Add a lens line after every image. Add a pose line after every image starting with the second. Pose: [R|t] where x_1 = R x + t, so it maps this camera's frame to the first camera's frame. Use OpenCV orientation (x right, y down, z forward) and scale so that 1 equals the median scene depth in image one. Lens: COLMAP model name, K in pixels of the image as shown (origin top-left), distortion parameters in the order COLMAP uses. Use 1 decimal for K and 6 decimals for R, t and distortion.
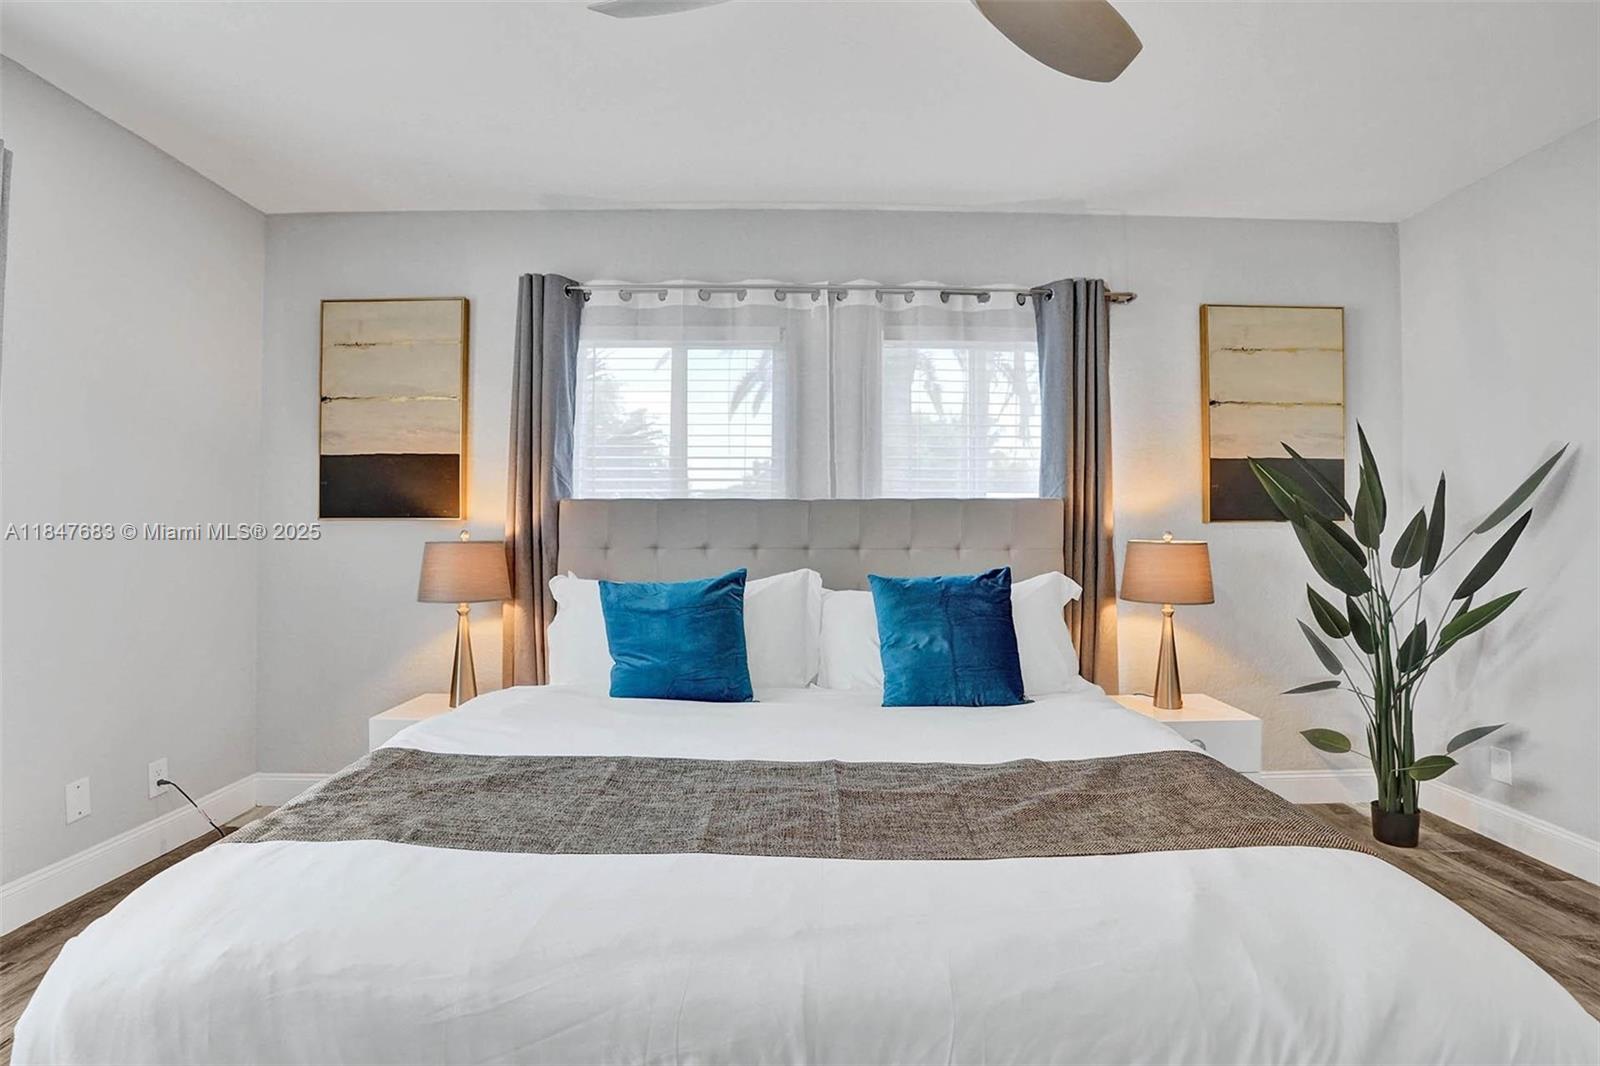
lens RADIAL K [[741.8, 0, 794.0], [0, 741.8, 518.7], [0, 0, 1]] dist [-0.044060, 0.003851]
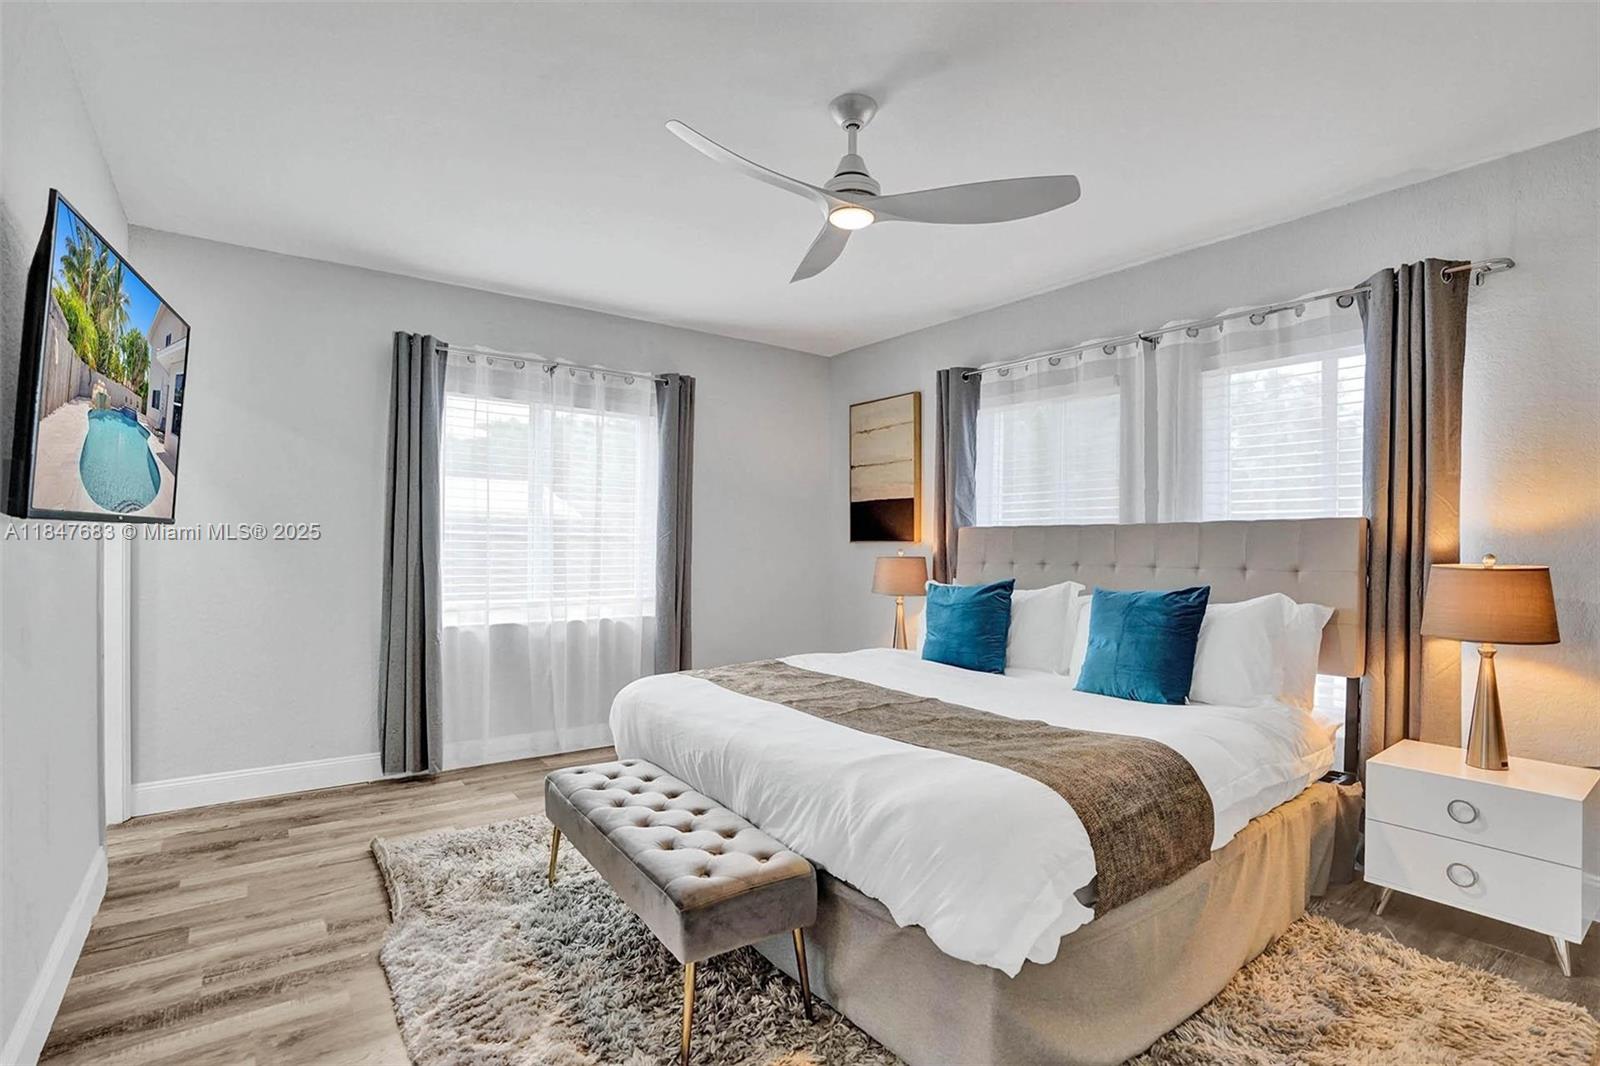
lens RADIAL K [[741.8, 0, 814.5], [0, 741.8, 539.5], [0, 0, 1]] dist [-0.044060, 0.003851]
pose [[0.618573, -0.004920, -0.785712, 0.606345], [0.008812, 0.999961, 0.000676, -0.006280], [0.785678, -0.007342, 0.618592, -0.086928]]
